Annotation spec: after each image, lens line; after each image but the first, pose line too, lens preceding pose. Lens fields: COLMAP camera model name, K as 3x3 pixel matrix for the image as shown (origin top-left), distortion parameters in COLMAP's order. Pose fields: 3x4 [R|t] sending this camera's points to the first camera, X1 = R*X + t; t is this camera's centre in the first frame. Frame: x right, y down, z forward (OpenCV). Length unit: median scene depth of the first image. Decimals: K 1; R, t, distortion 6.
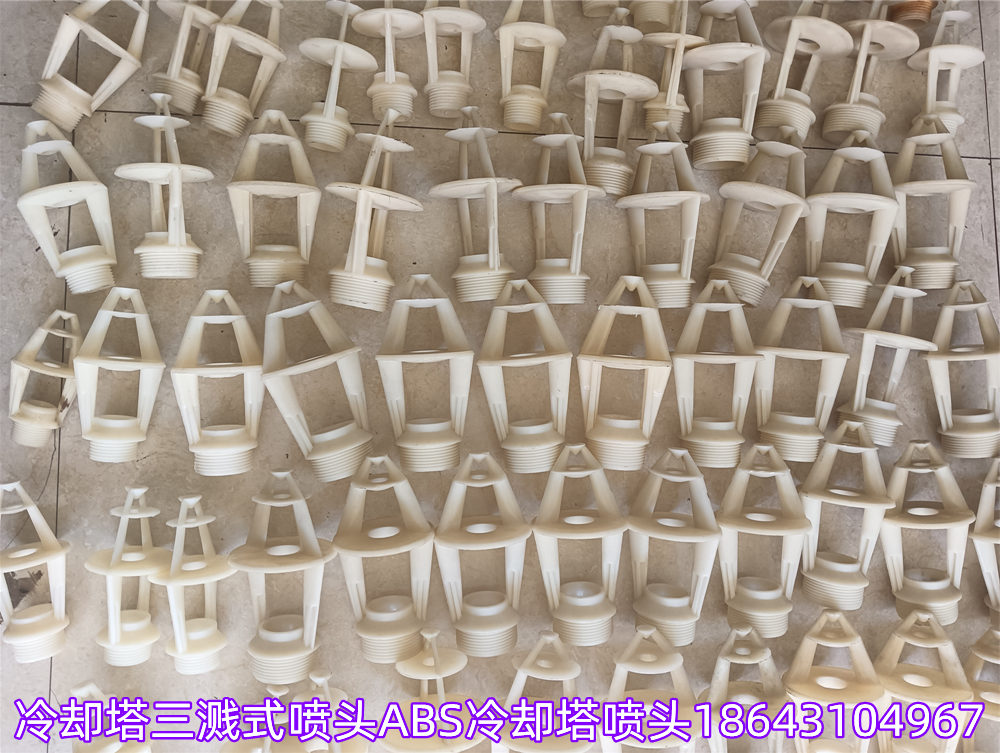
lens RADIAL K [[782.1, 0, 500.0], [0, 782.1, 370.0], [0, 0, 1]] dist [0.016171, -0.059284]
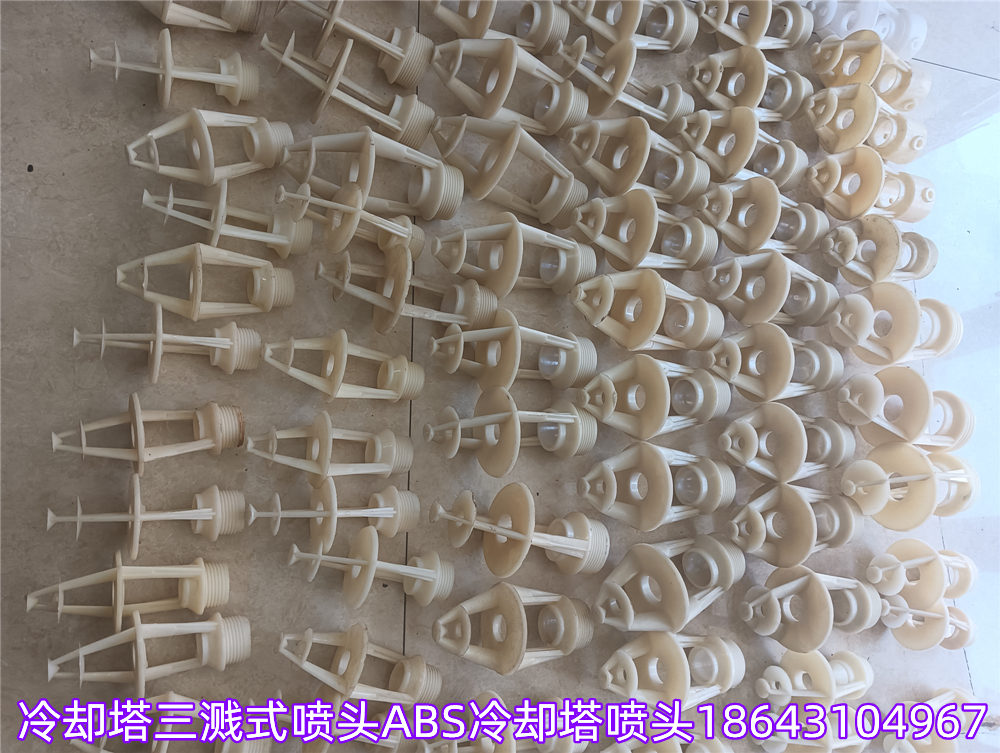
lens RADIAL K [[782.1, 0, 482.5], [0, 782.1, 375.1], [0, 0, 1]] dist [0.016171, -0.059284]
pose [[0.060274, -0.994860, 0.081370, -0.040940], [0.915597, 0.087570, 0.392446, -0.658927], [-0.397555, 0.050848, 0.916169, 0.054084]]
